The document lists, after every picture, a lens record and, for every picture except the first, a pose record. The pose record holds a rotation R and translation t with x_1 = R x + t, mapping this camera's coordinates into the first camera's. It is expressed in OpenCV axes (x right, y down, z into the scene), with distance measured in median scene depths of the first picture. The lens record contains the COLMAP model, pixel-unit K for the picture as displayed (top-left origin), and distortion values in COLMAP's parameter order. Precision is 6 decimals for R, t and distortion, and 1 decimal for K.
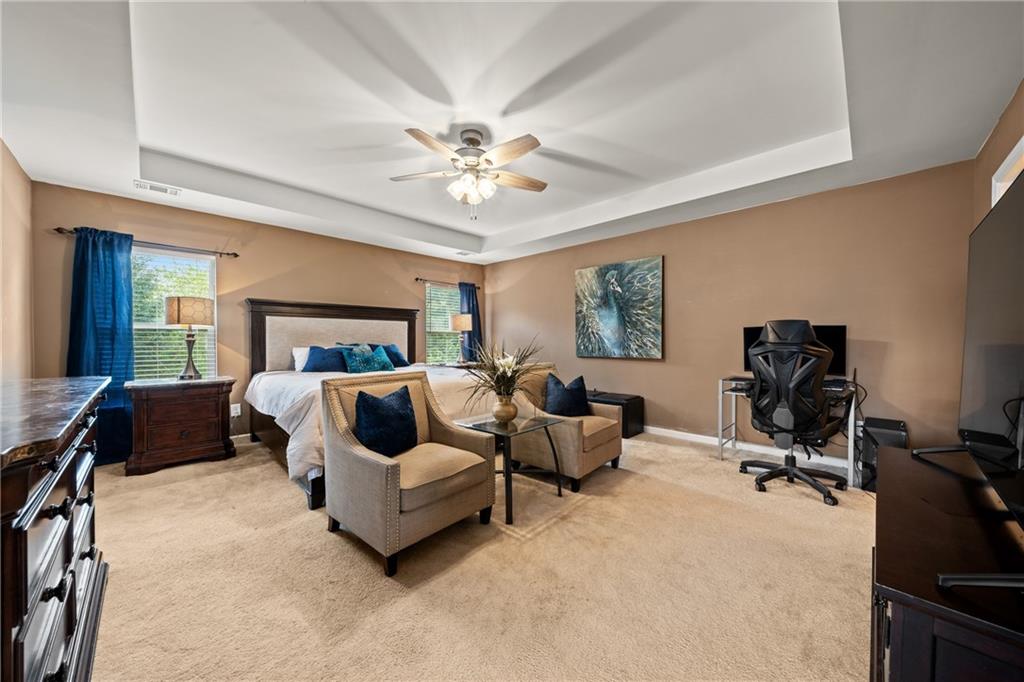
lens RADIAL K [[352.7, 0, 511.1], [0, 352.7, 341.2], [0, 0, 1]] dist [-0.007013, -0.000107]
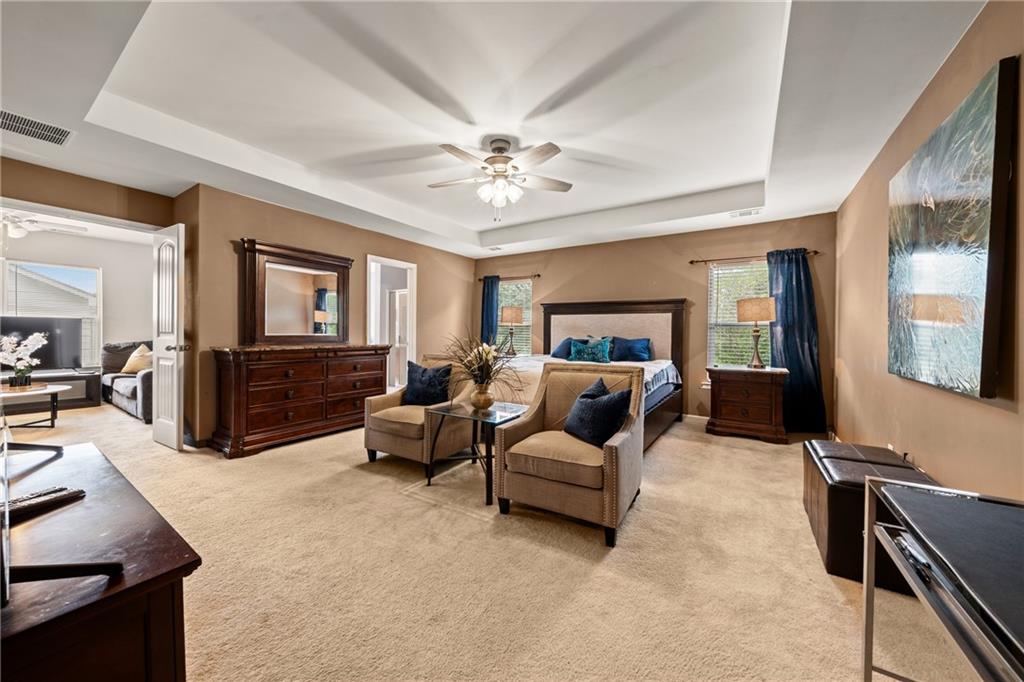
lens RADIAL K [[352.7, 0, 511.2], [0, 352.7, 335.8], [0, 0, 1]] dist [-0.007013, -0.000107]
pose [[0.220041, 0.017364, -0.975336, 0.790277], [-0.012953, 0.999805, 0.014878, -0.008015], [0.975405, 0.009359, 0.220223, 0.652323]]
